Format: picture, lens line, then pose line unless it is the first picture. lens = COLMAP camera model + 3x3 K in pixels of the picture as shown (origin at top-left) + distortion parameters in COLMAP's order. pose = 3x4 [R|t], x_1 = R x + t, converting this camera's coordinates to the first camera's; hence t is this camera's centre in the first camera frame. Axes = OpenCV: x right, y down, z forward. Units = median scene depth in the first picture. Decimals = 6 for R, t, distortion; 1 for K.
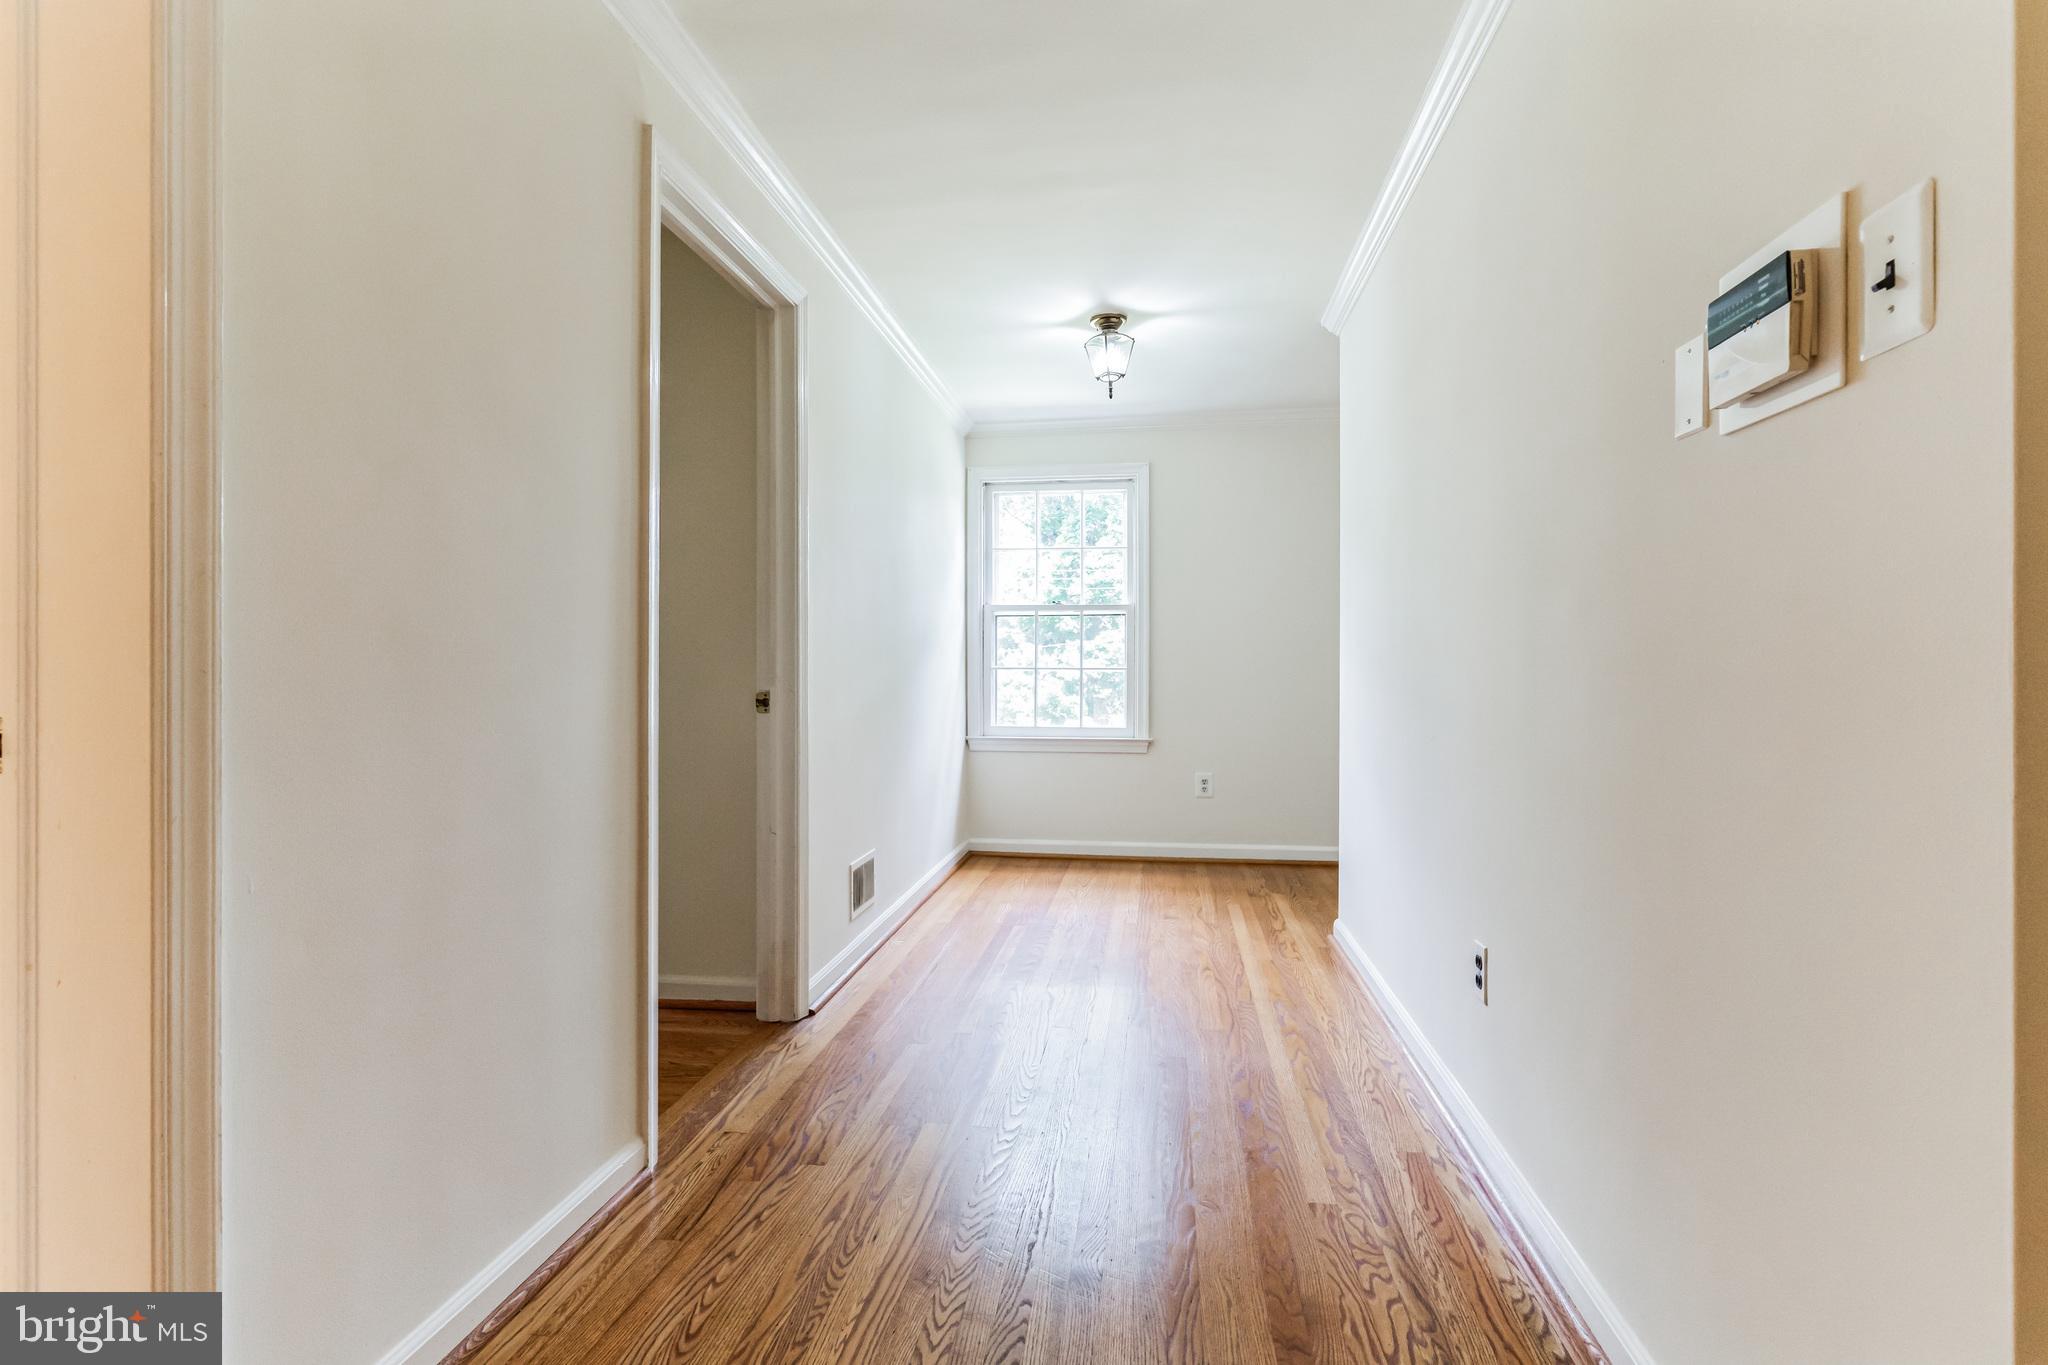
lens RADIAL K [[979.9, 0, 1023.7], [0, 979.9, 669.5], [0, 0, 1]] dist [0.001332, 0.001220]
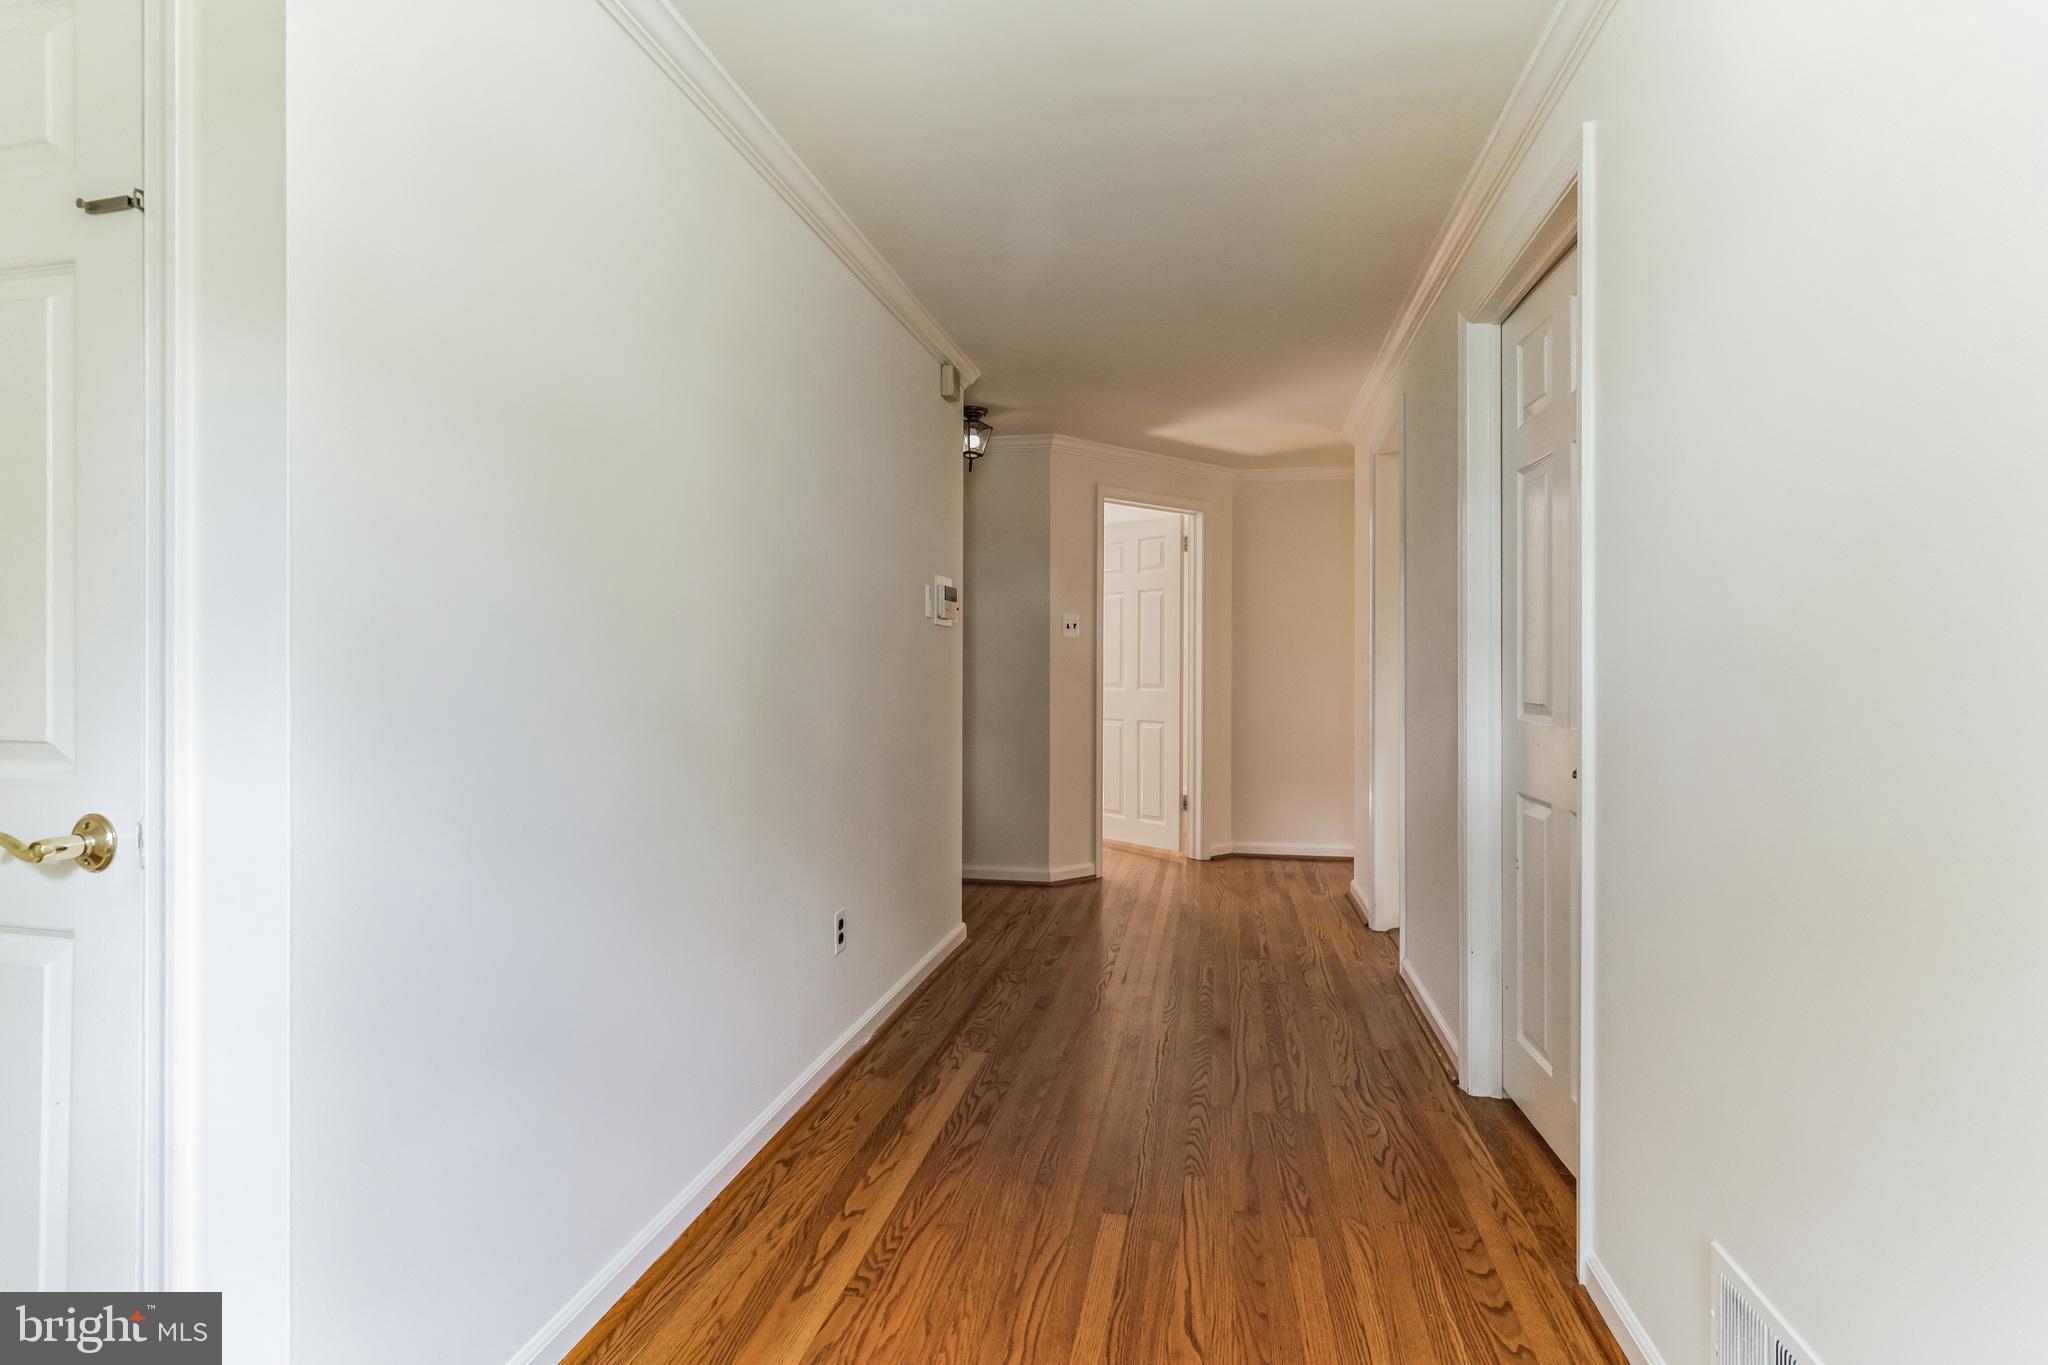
lens RADIAL K [[979.9, 0, 1023.7], [0, 979.9, 669.5], [0, 0, 1]] dist [0.001332, 0.001220]
pose [[-0.998137, -0.005597, 0.060753, 0.134371], [-0.005377, 0.999978, 0.003788, -0.058229], [-0.060773, 0.003454, -0.998146, 2.333707]]
